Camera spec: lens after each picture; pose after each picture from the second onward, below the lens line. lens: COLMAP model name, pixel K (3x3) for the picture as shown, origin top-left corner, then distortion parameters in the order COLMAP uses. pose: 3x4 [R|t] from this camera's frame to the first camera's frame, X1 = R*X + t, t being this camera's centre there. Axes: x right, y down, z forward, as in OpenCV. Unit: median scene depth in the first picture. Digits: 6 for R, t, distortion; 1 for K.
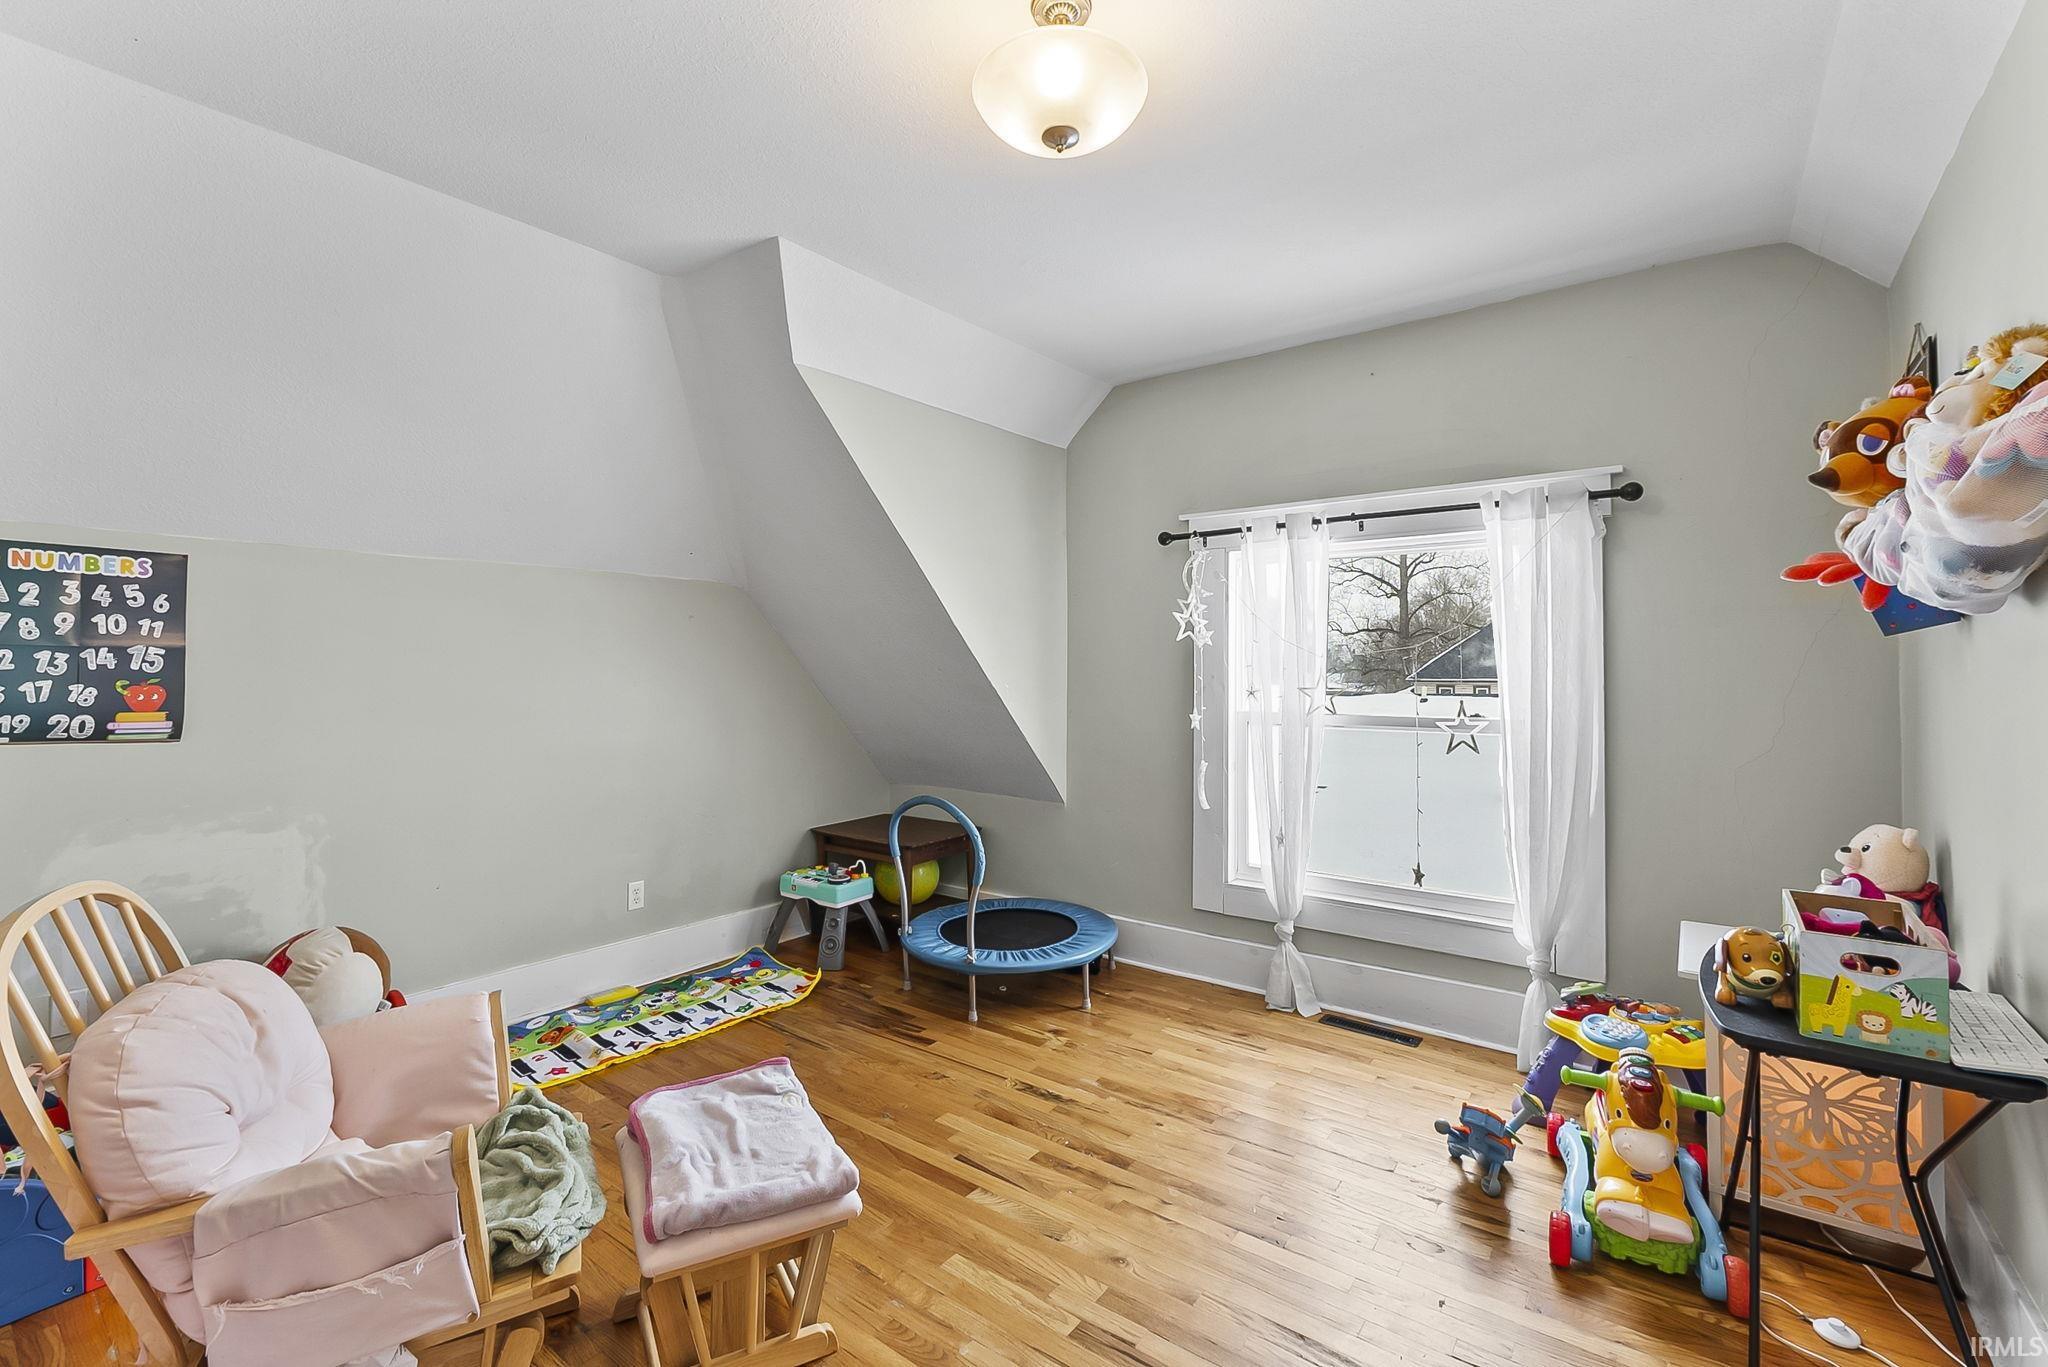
lens RADIAL K [[909.8, 0, 987.7], [0, 909.8, 655.1], [0, 0, 1]] dist [-0.004334, -0.000074]
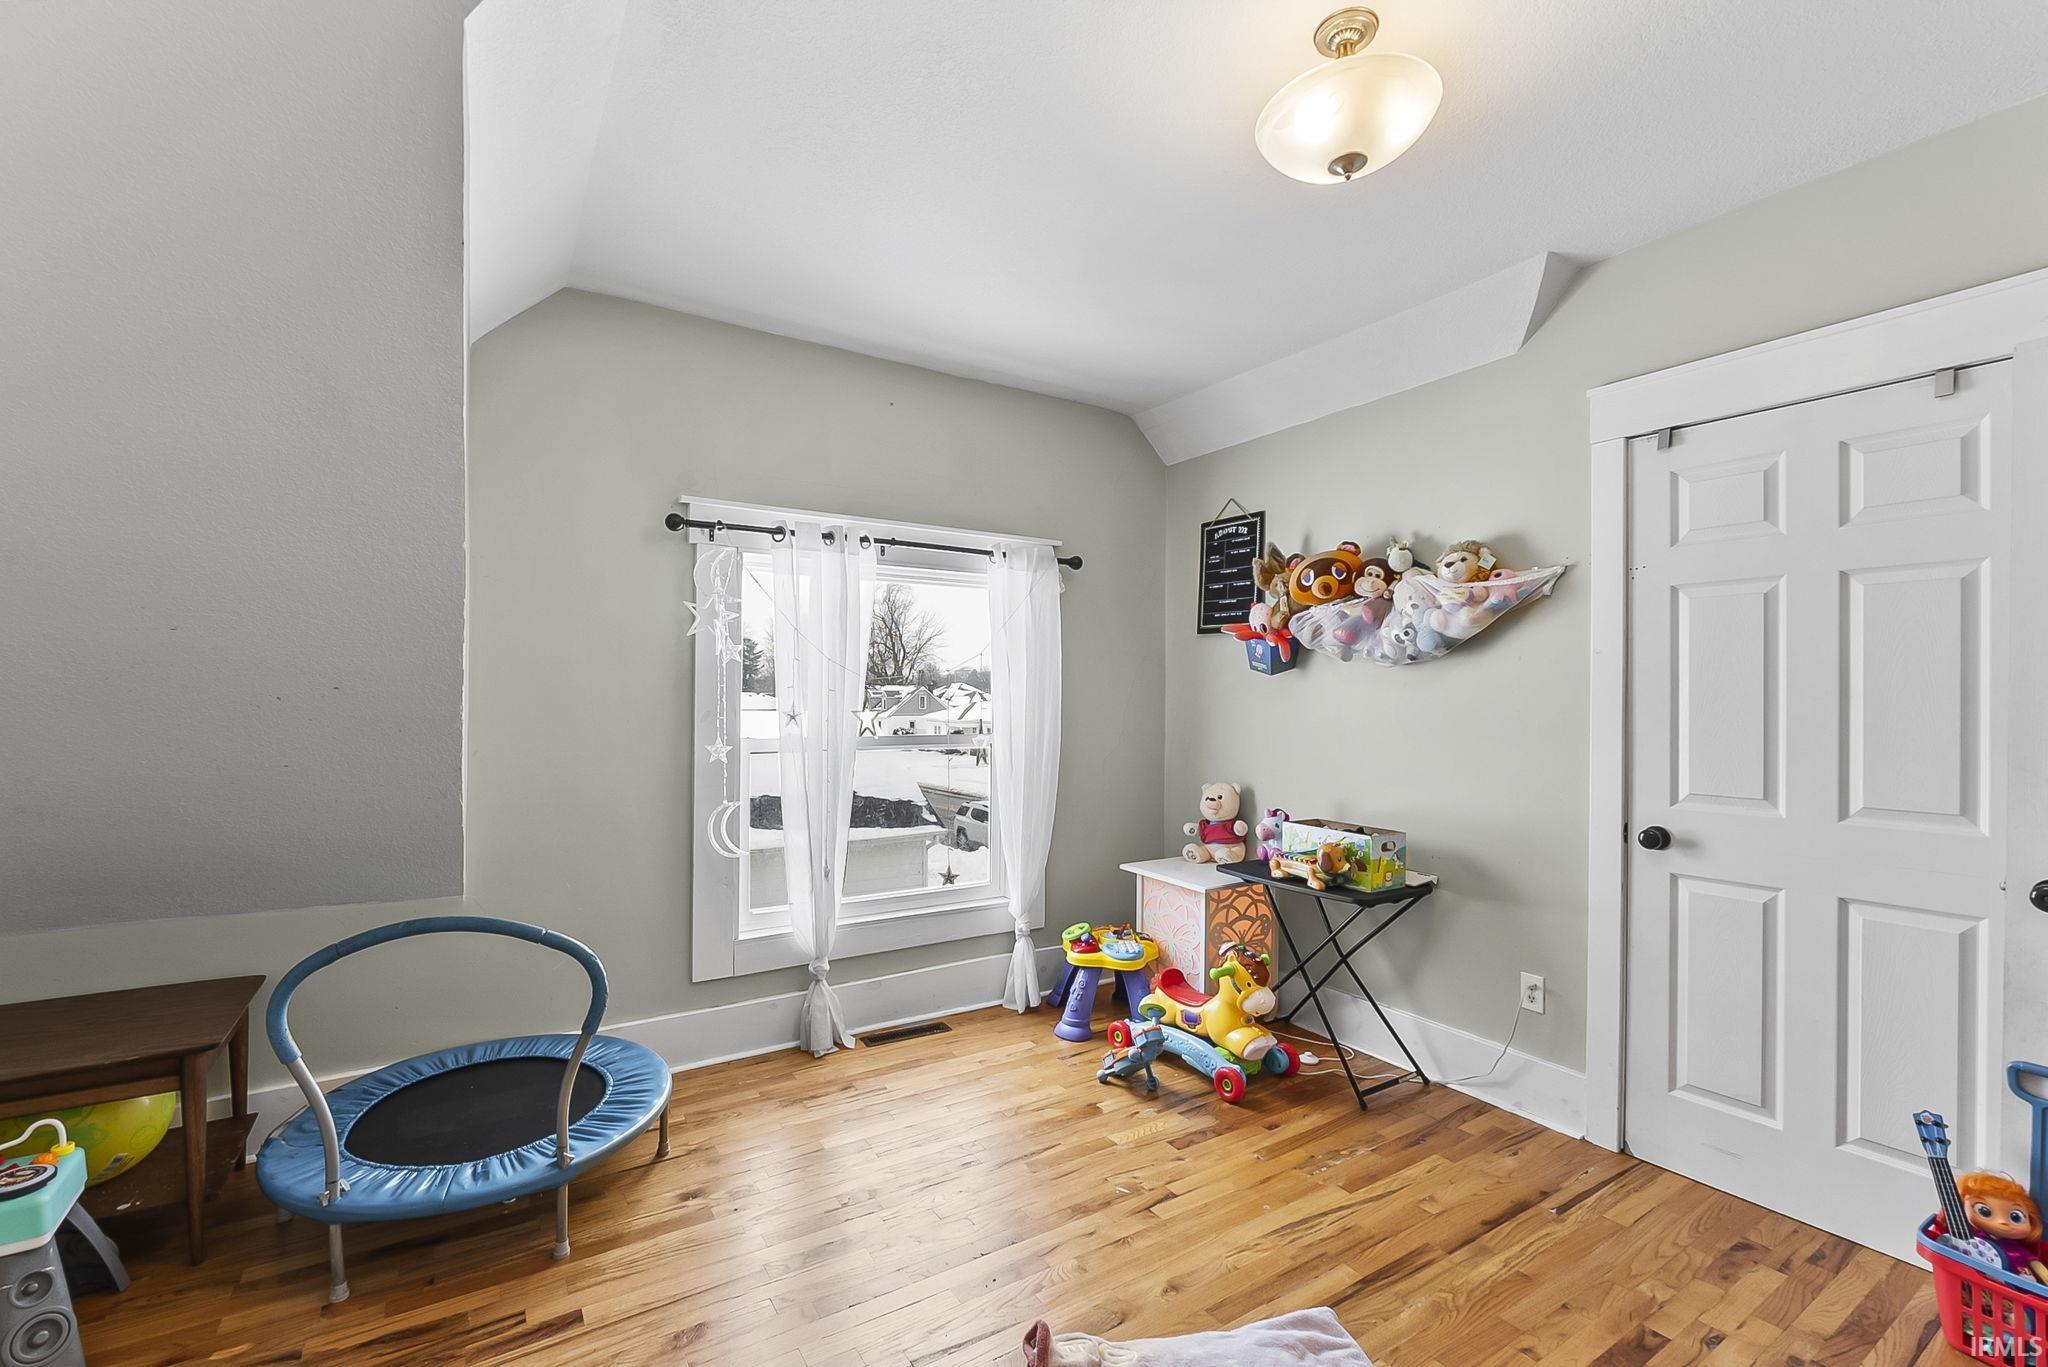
lens RADIAL K [[924.3, 0, 1012.9], [0, 924.3, 702.1], [0, 0, 1]] dist [-0.001391, -0.000915]
pose [[0.304703, -0.007109, 0.952421, -0.538777], [-0.022091, 0.999650, 0.014528, 0.009800], [-0.952191, -0.025466, 0.304440, 0.546694]]
